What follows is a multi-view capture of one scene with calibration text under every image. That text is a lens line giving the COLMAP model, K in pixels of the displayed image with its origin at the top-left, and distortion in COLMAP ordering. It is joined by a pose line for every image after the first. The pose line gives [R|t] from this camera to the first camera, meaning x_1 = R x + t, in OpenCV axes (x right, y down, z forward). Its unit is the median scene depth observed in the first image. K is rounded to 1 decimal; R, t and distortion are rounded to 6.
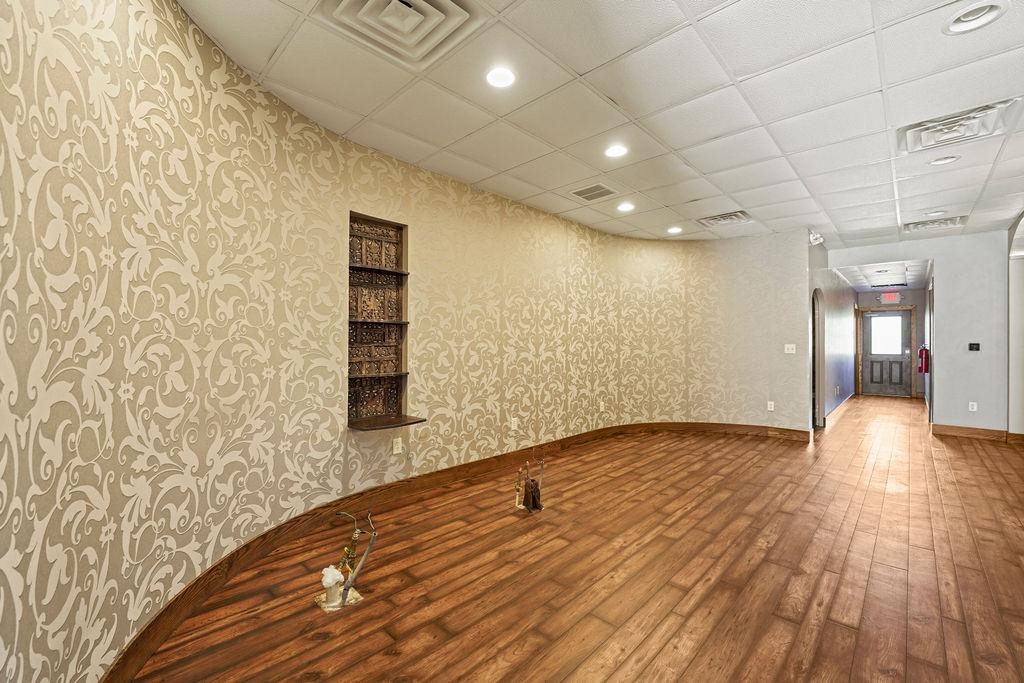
lens RADIAL K [[416.4, 0, 512.0], [0, 416.4, 341.5], [0, 0, 1]] dist [-0.034295, 0.006025]
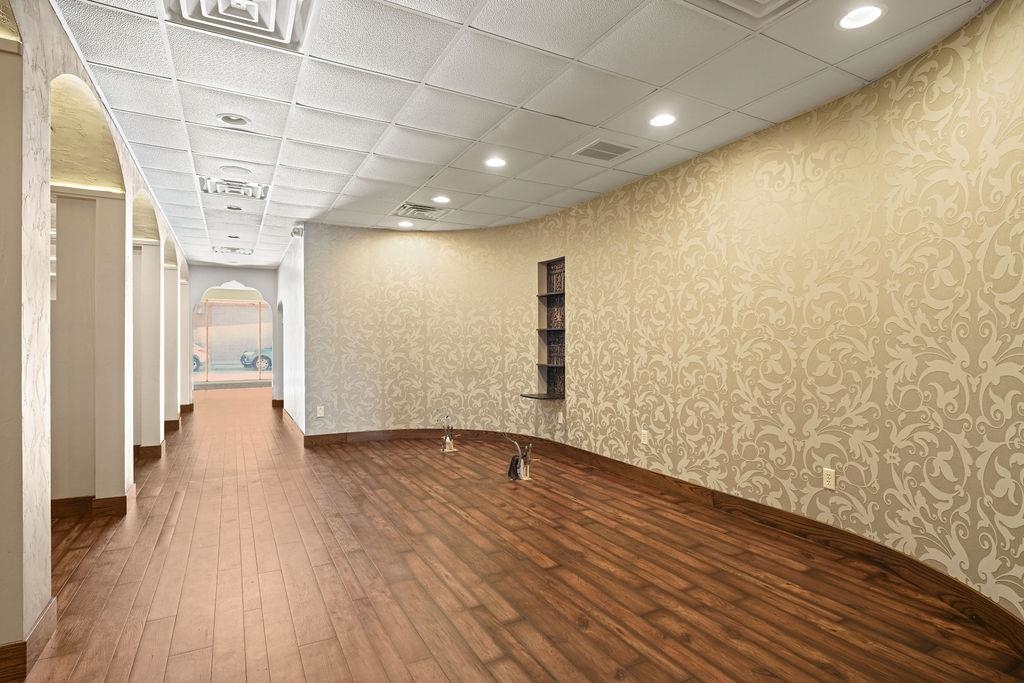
lens RADIAL K [[523.6, 0, 512.0], [0, 523.6, 341.5], [0, 0, 1]] dist [-0.002803, -0.000353]
pose [[-0.295538, -0.004235, -0.955321, 1.200815], [0.008087, 0.999943, -0.006935, 0.005464], [0.955297, -0.009775, -0.295487, 1.129575]]
